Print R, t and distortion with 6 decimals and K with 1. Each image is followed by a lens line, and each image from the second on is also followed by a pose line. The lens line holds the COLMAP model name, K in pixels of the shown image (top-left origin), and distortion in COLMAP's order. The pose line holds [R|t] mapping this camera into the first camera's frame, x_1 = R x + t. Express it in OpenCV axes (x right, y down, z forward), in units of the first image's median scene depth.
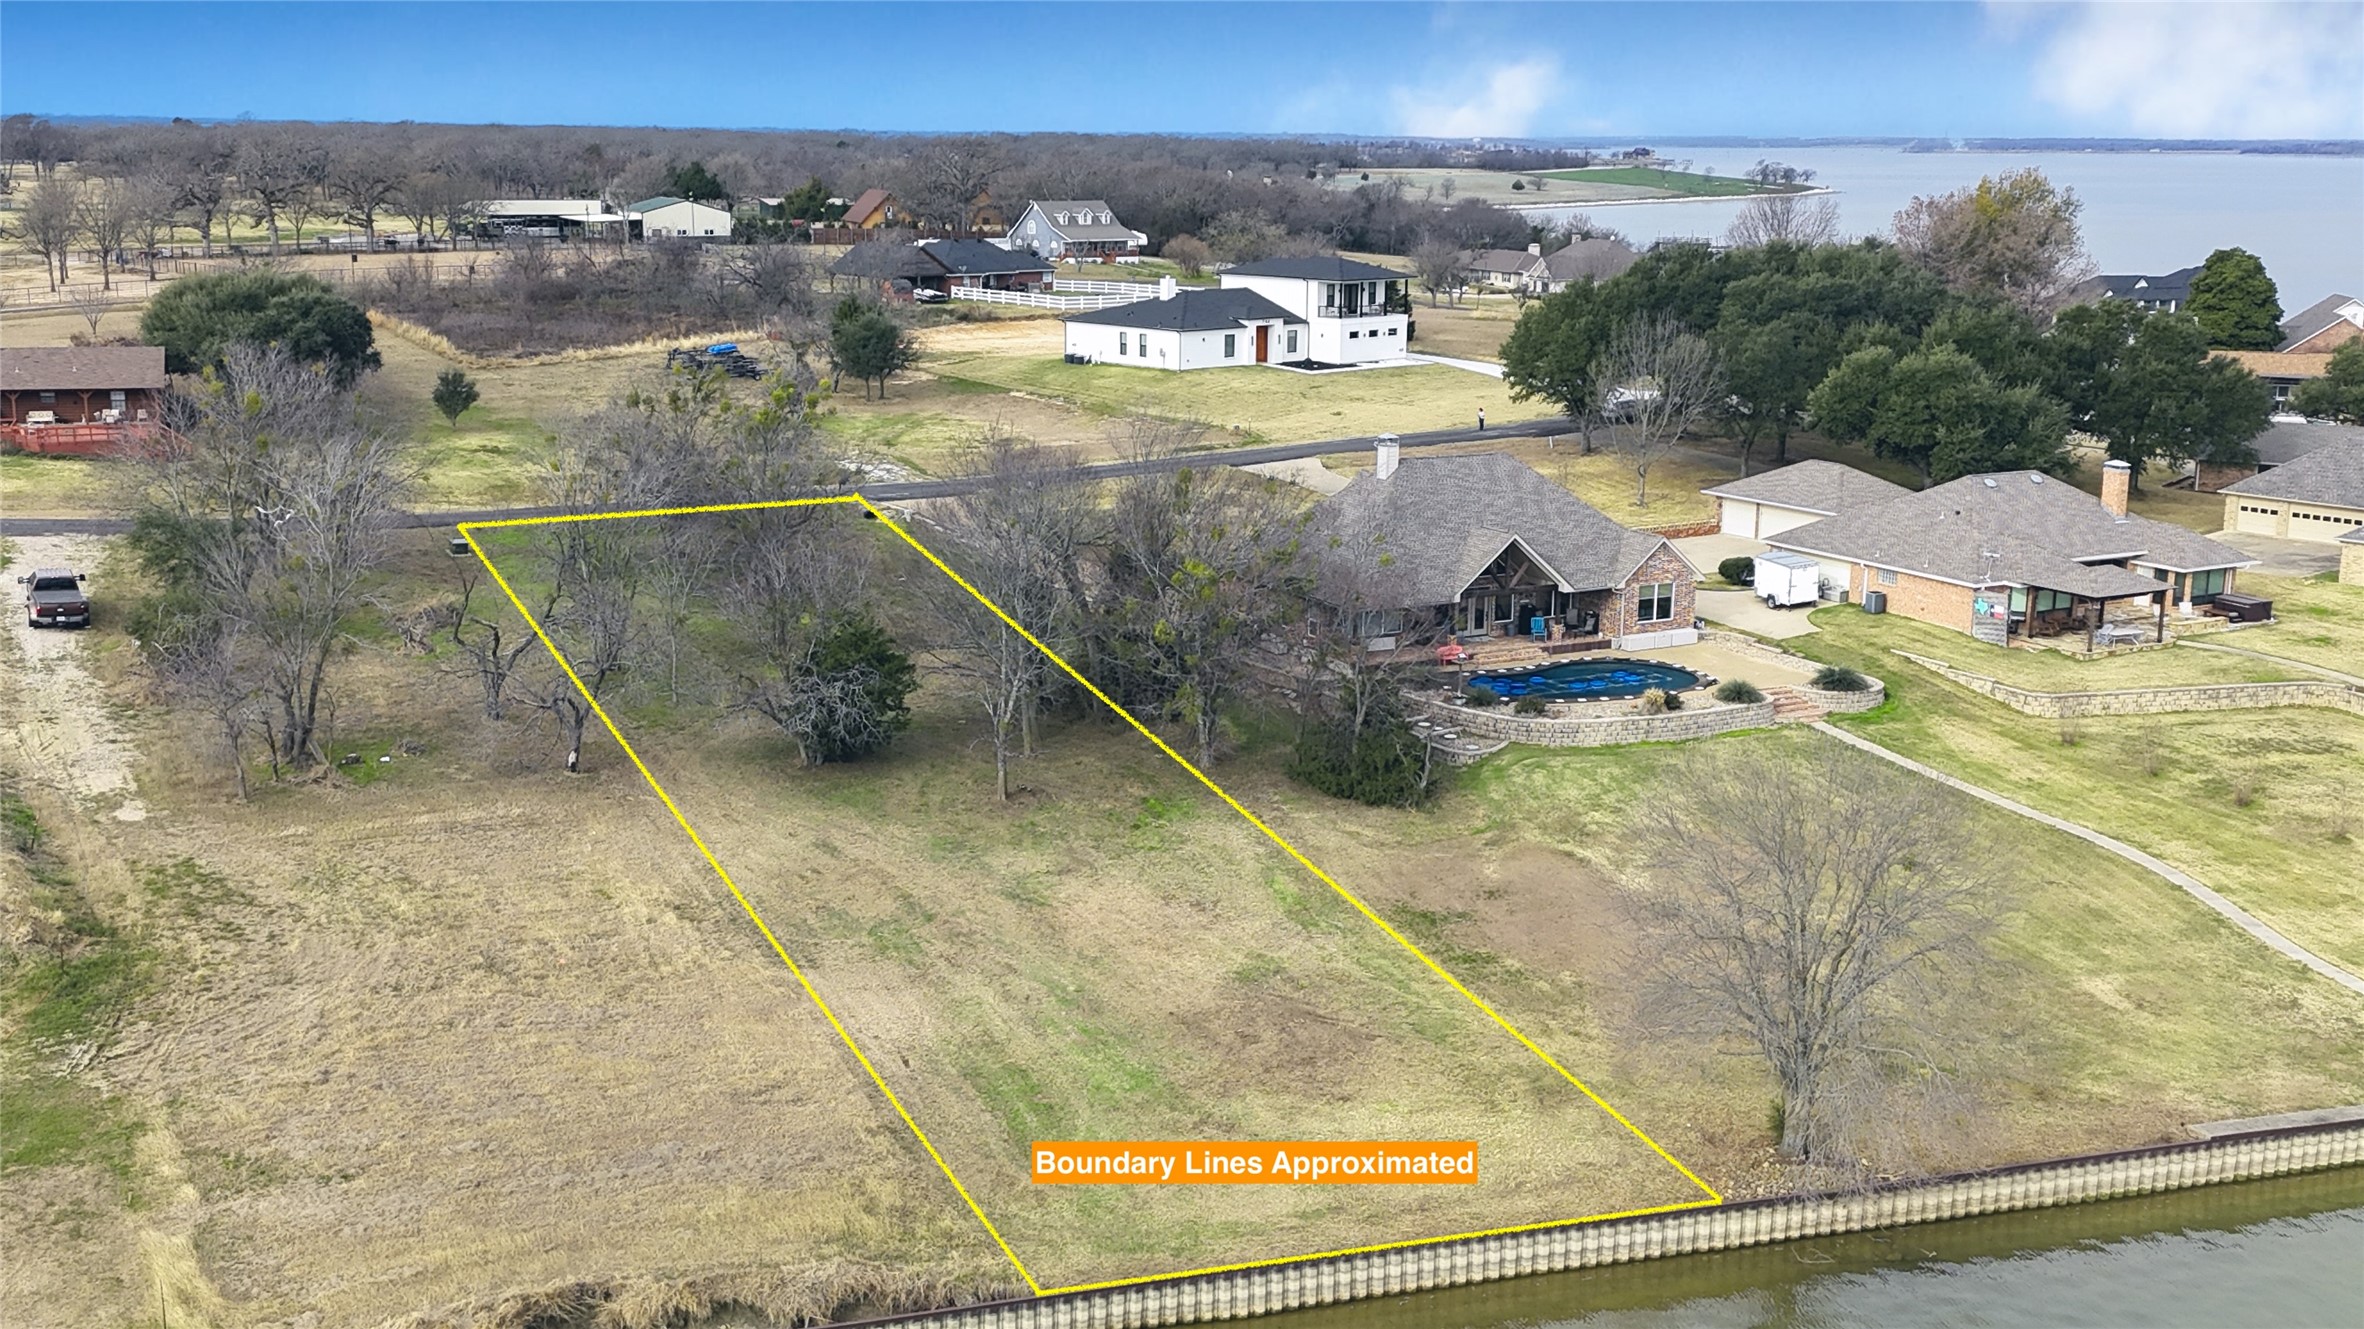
lens RADIAL K [[2487.3, 0, 1178.6], [0, 2487.3, 664.3], [0, 0, 1]] dist [0.179055, -0.432775]
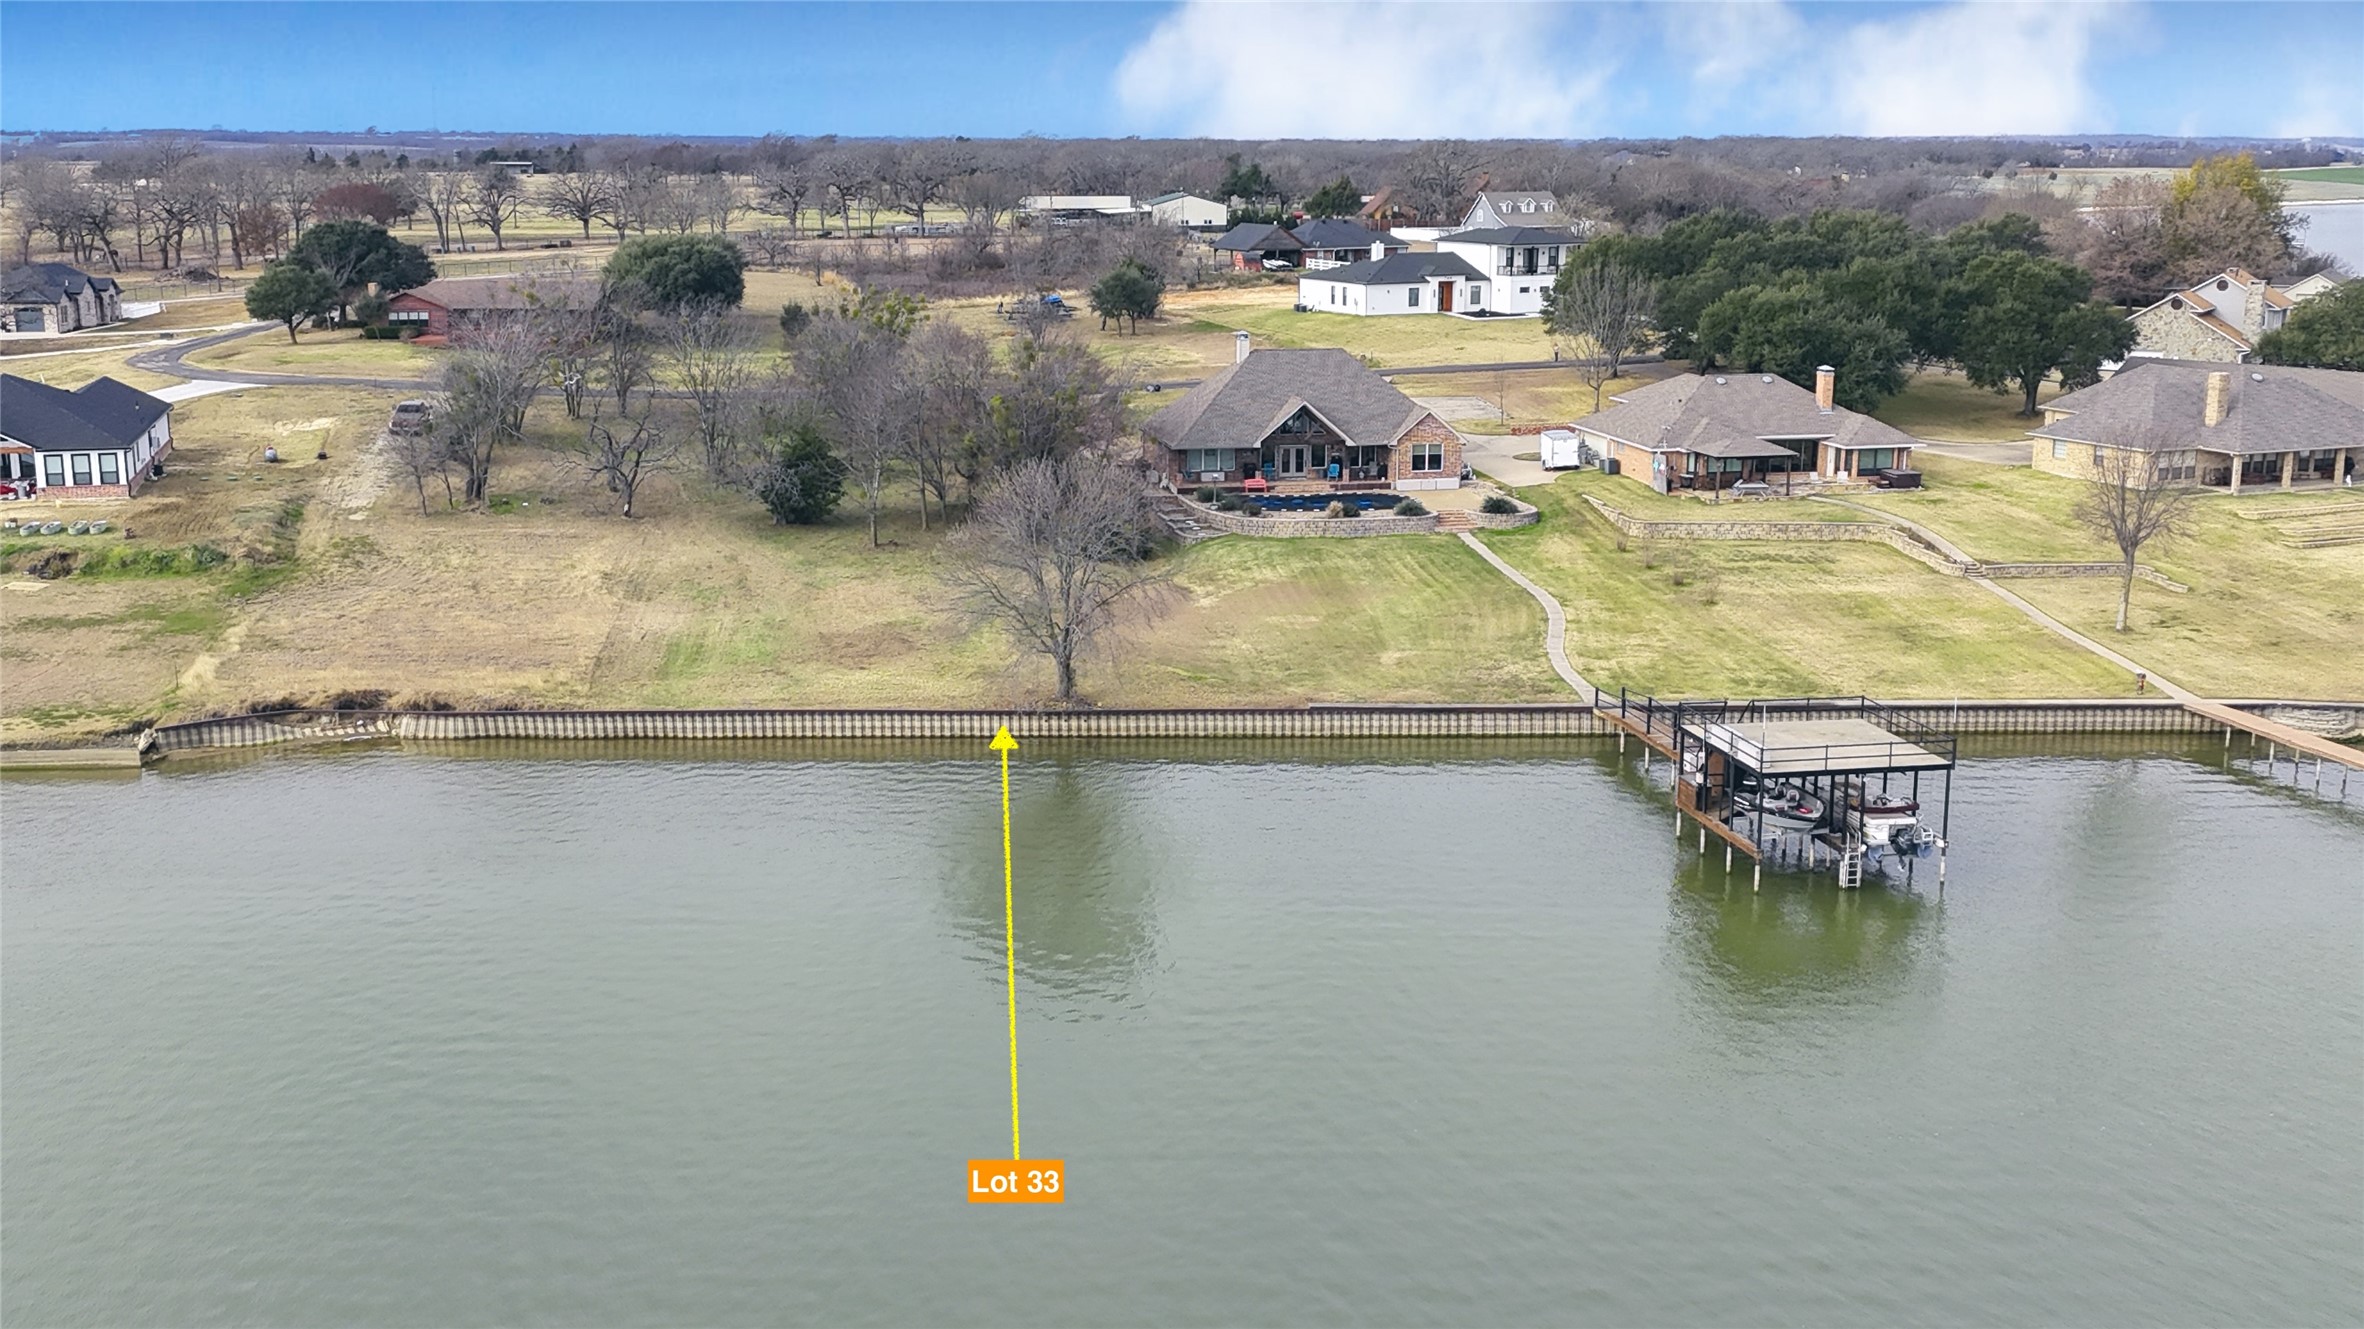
lens RADIAL K [[2487.3, 0, 1178.6], [0, 2487.3, 664.3], [0, 0, 1]] dist [0.179055, -0.432775]
pose [[0.954304, 0.054030, -0.293912, 0.434929], [-0.055226, 0.998465, 0.004234, 0.084098], [0.293690, 0.012191, 0.955823, -0.326708]]
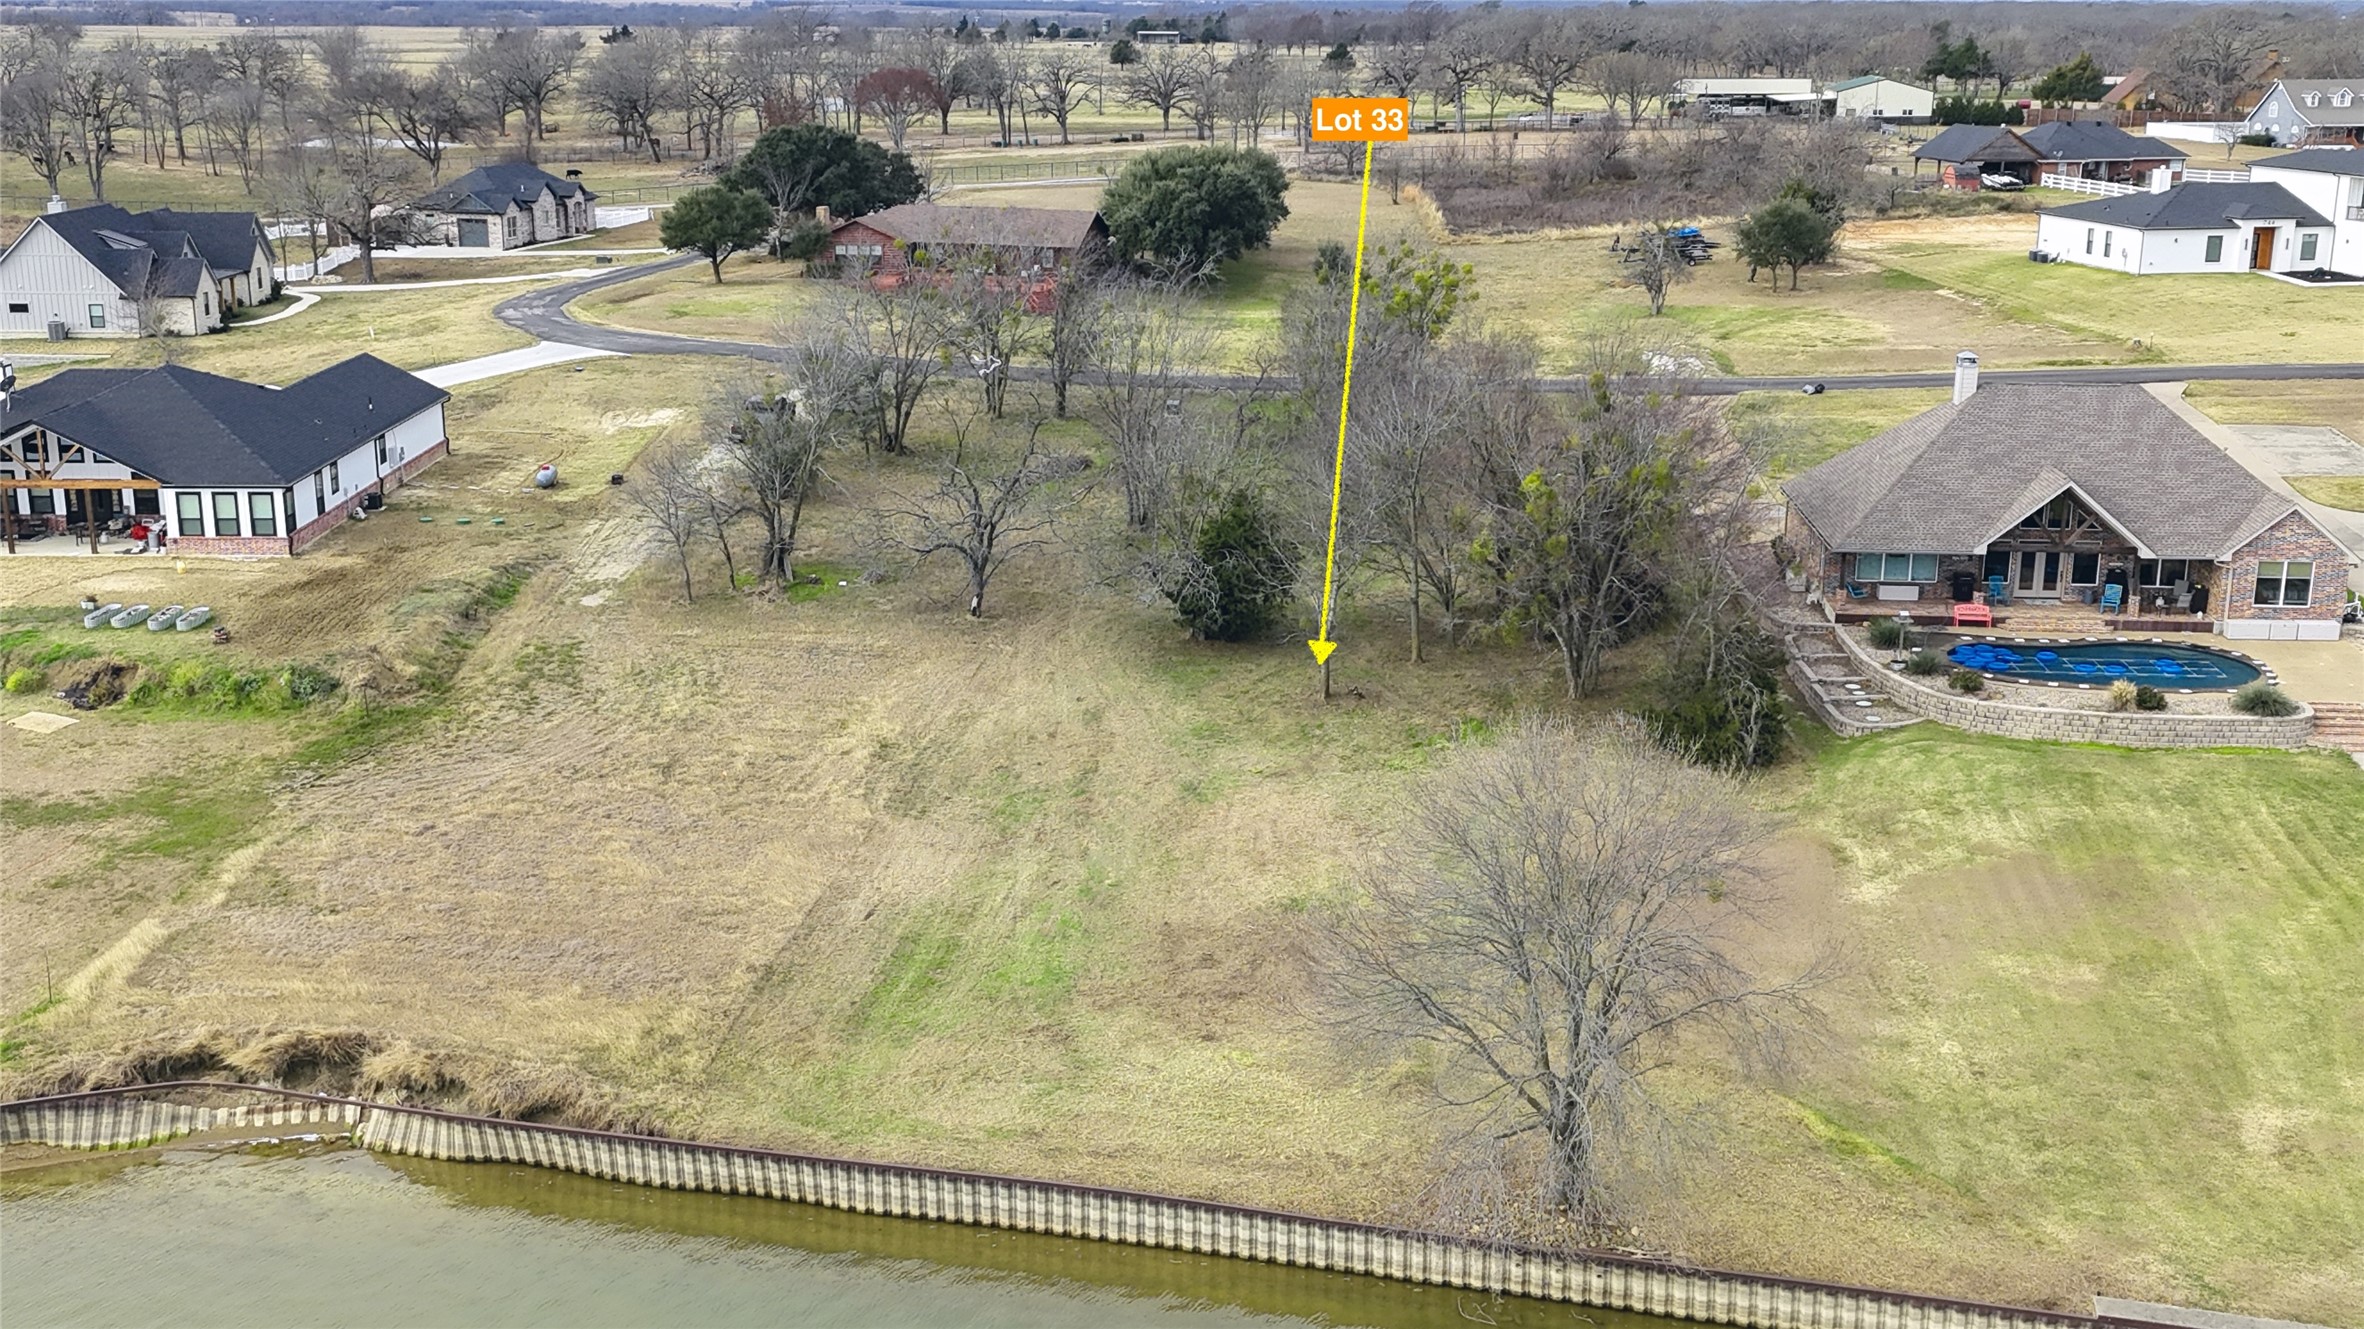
lens RADIAL K [[2487.3, 0, 1178.6], [0, 2487.3, 664.3], [0, 0, 1]] dist [0.179055, -0.432775]
pose [[0.845245, 0.133133, -0.517529, 0.292261], [-0.109416, 0.991067, 0.076247, -0.020604], [0.523057, -0.007821, 0.852262, 0.105784]]
